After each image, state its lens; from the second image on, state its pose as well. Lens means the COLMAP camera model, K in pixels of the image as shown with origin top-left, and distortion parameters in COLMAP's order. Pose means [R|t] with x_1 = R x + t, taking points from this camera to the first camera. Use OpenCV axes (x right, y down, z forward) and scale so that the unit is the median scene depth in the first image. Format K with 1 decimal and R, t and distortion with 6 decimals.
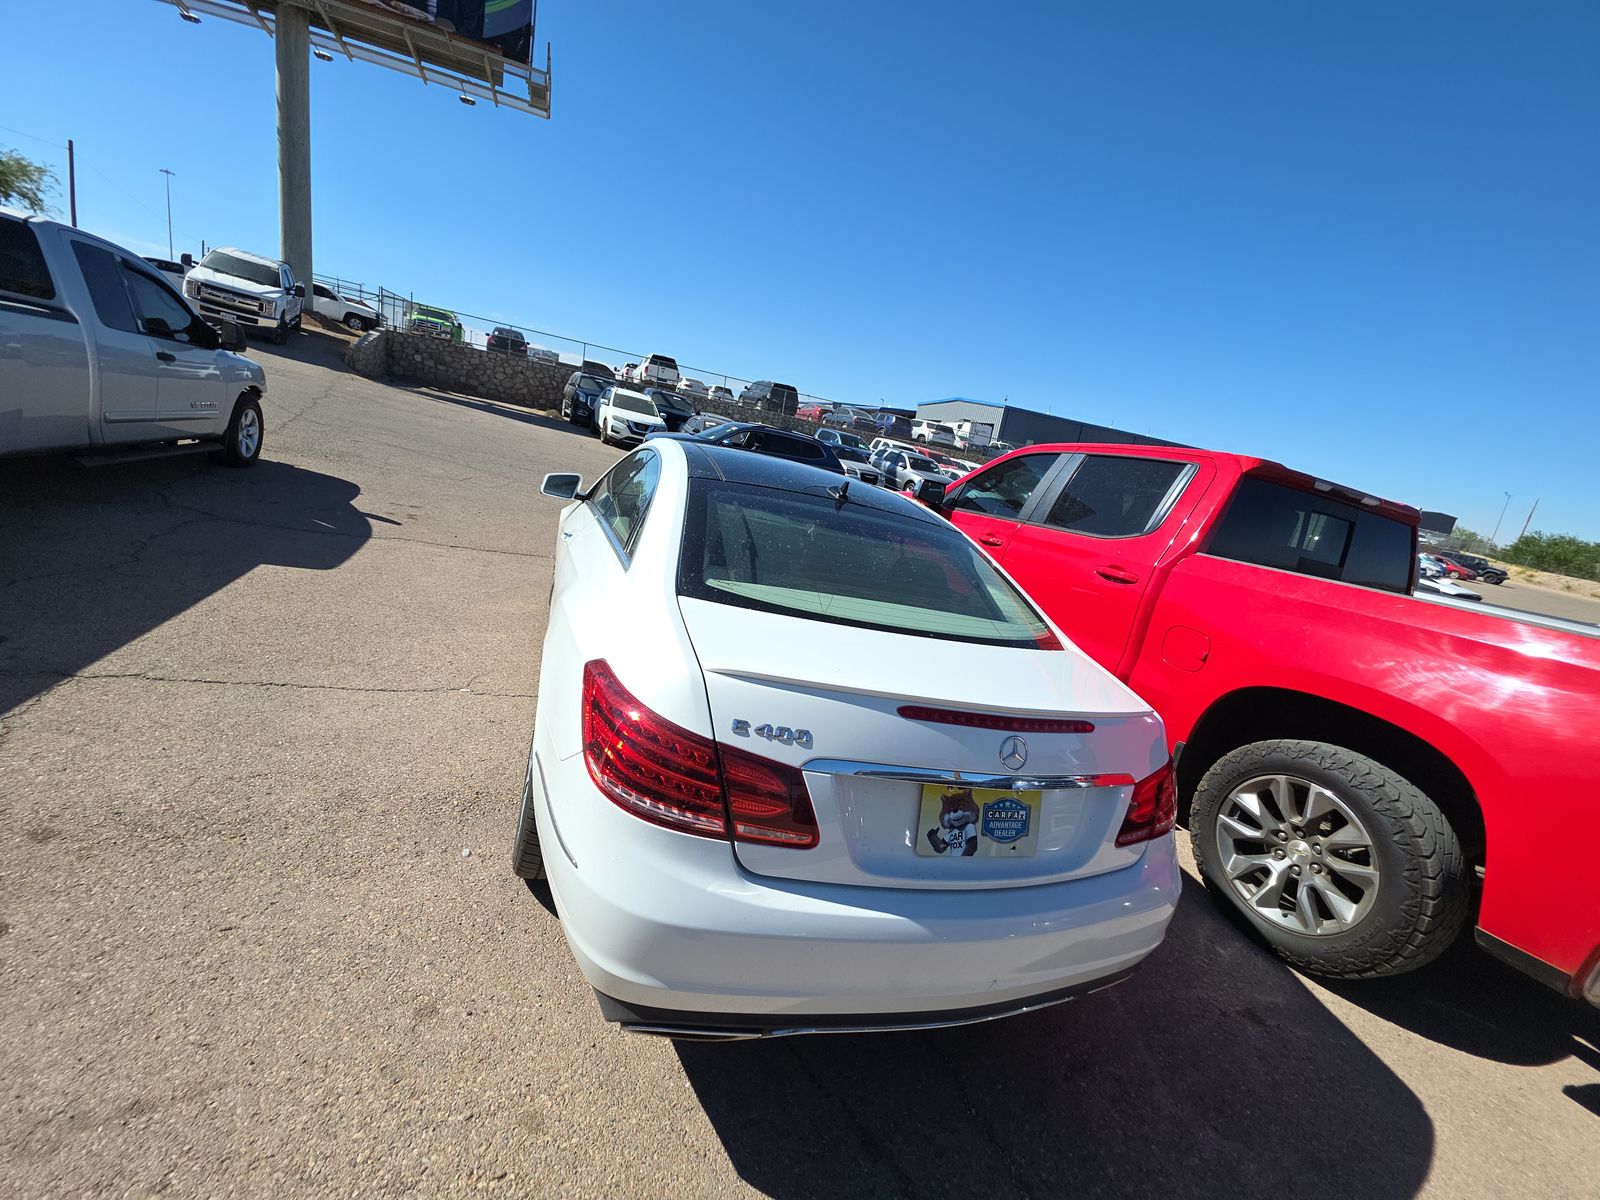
lens RADIAL K [[615.4, 0, 800.6], [0, 615.4, 618.3], [0, 0, 1]] dist [0.011454, -0.007564]
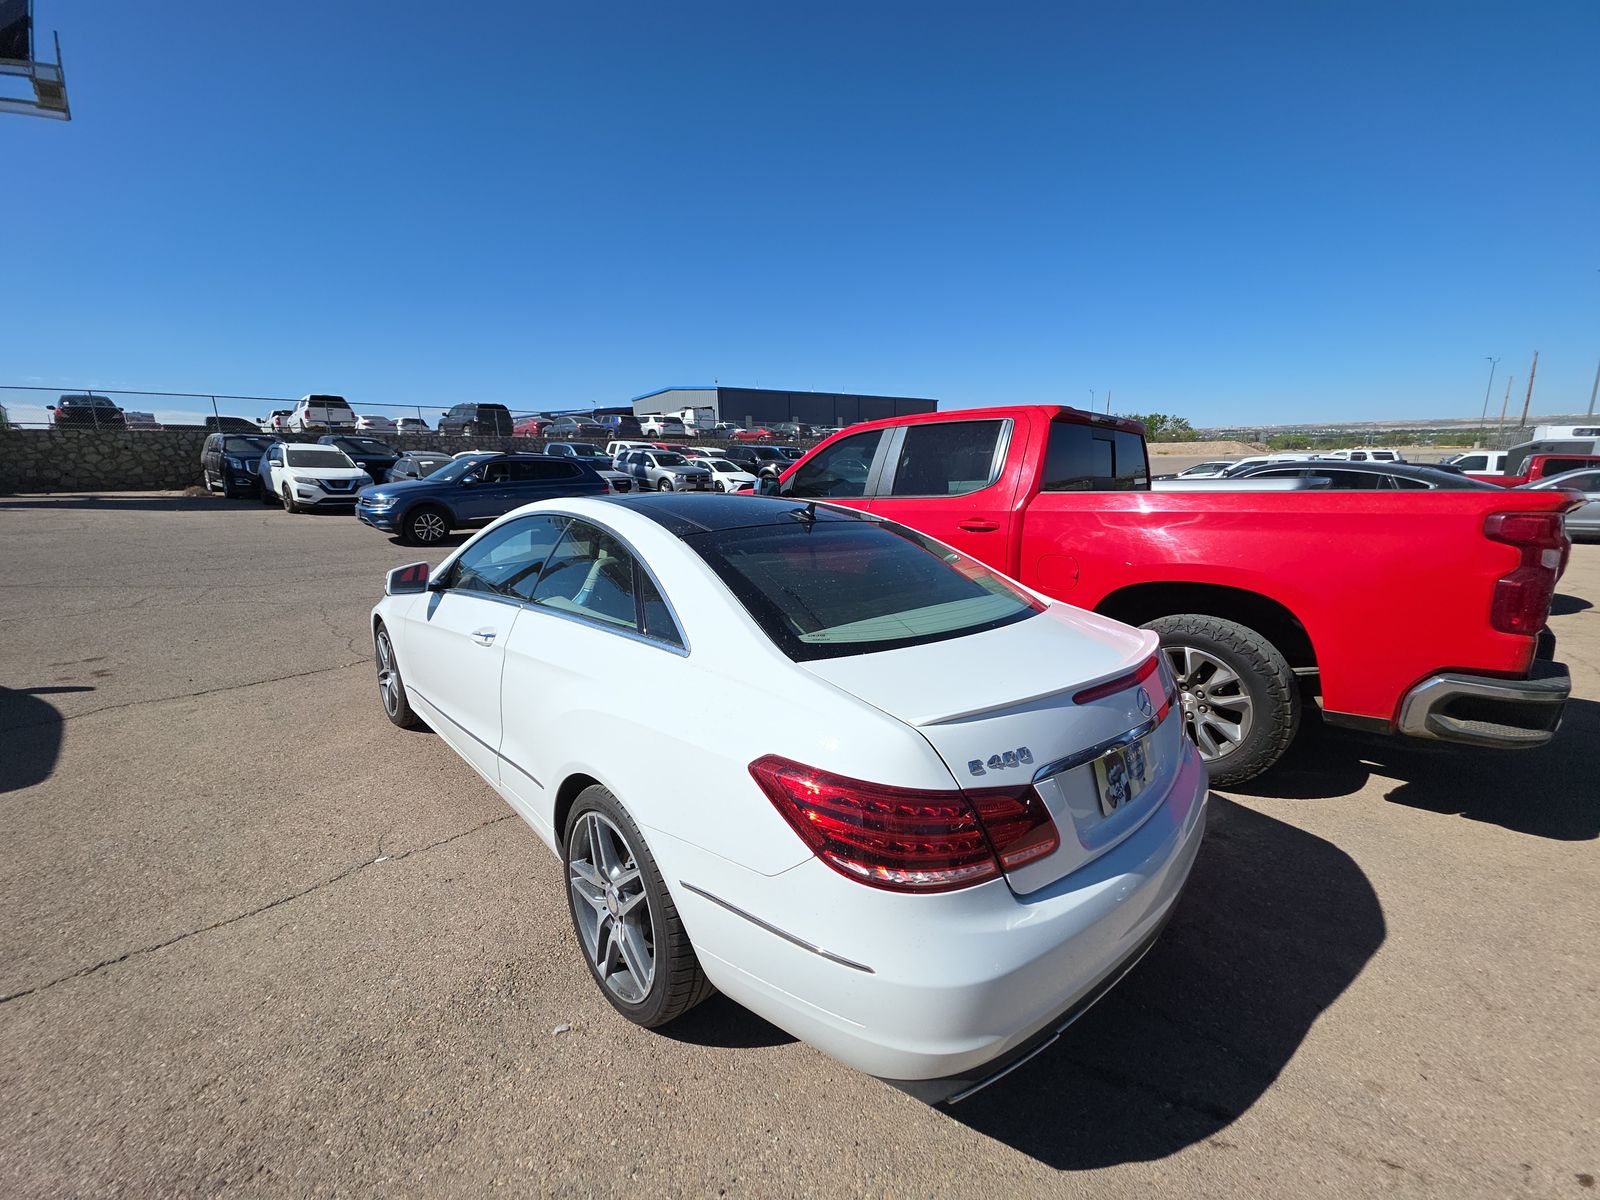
lens RADIAL K [[615.4, 0, 800.6], [0, 615.4, 618.3], [0, 0, 1]] dist [0.011454, -0.007564]
pose [[0.895046, -0.288474, 0.340112, -0.032381], [0.284132, 0.956667, 0.063693, -0.010549], [-0.343748, 0.039628, 0.938225, 0.007005]]
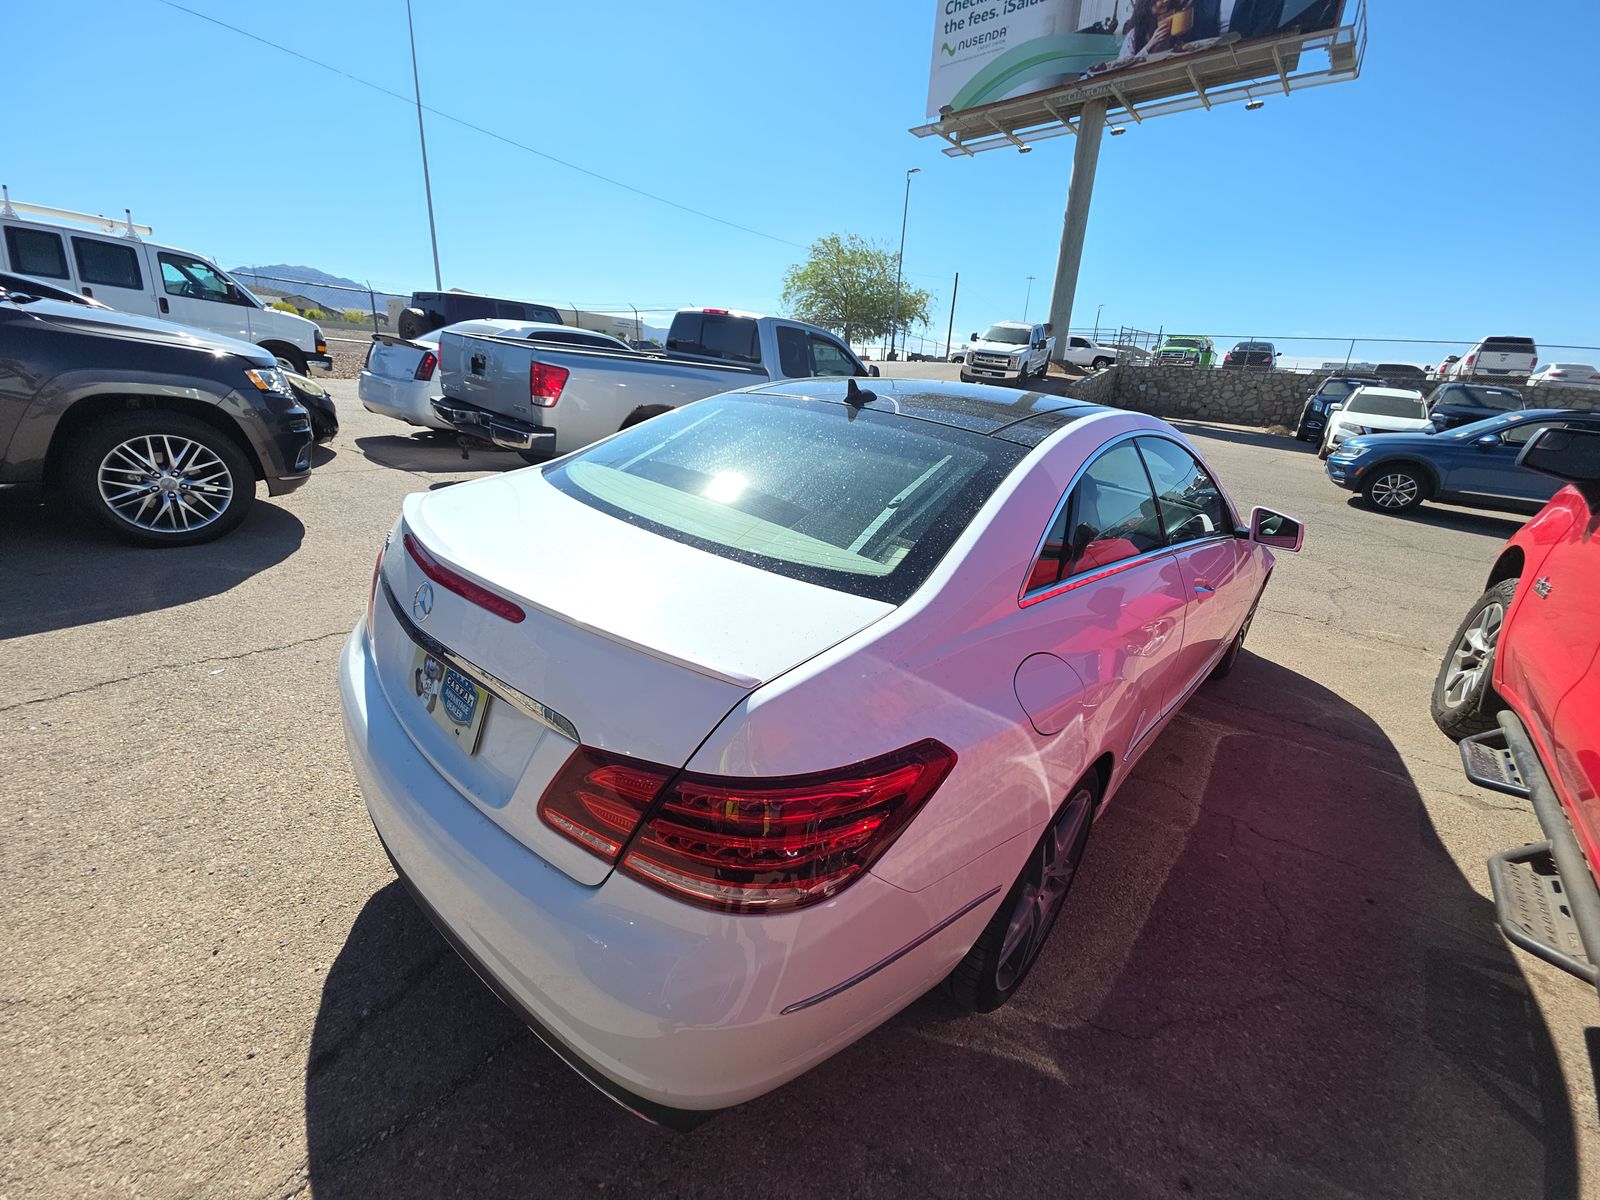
lens RADIAL K [[615.4, 0, 800.6], [0, 615.4, 618.3], [0, 0, 1]] dist [0.011454, -0.007564]
pose [[0.481526, 0.176320, -0.858513, 0.072292], [-0.220409, 0.972435, 0.076094, 0.002551], [0.848265, 0.152583, 0.507115, 0.055443]]
